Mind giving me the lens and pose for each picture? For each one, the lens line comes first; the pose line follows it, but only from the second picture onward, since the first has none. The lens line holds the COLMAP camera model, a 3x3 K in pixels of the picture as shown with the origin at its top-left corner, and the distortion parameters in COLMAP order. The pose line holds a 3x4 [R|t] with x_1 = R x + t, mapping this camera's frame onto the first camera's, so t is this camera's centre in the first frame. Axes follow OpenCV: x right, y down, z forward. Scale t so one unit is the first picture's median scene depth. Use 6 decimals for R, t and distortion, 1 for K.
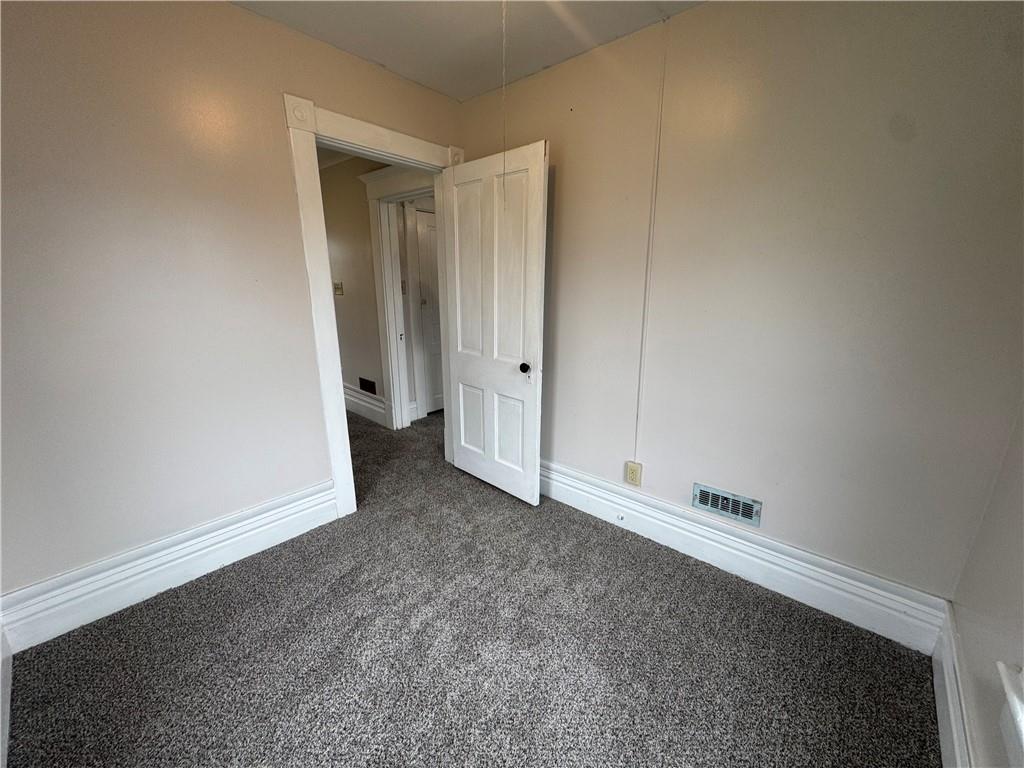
lens RADIAL K [[409.0, 0, 511.5], [0, 409.0, 385.8], [0, 0, 1]] dist [-0.003871, 0.000250]
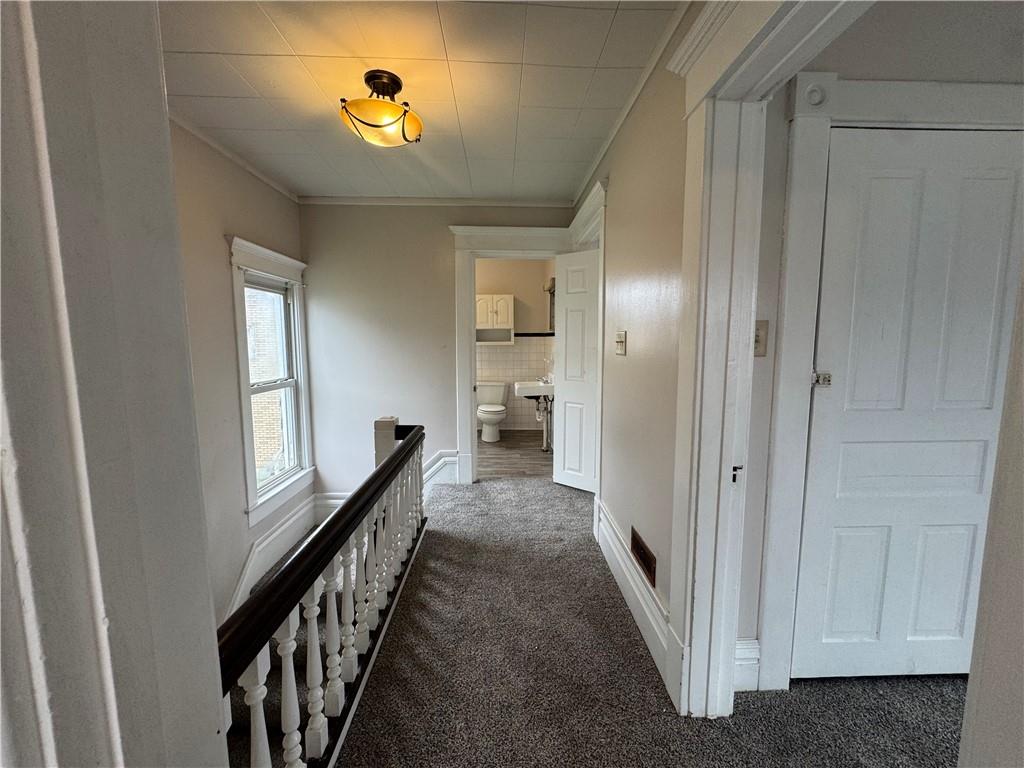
lens RADIAL K [[409.0, 0, 509.6], [0, 409.0, 378.3], [0, 0, 1]] dist [-0.003871, 0.000250]
pose [[0.683638, 0.080871, -0.725326, -0.147955], [-0.171534, 0.983806, -0.051984, -0.145297], [0.709376, 0.159956, 0.686440, 0.583011]]
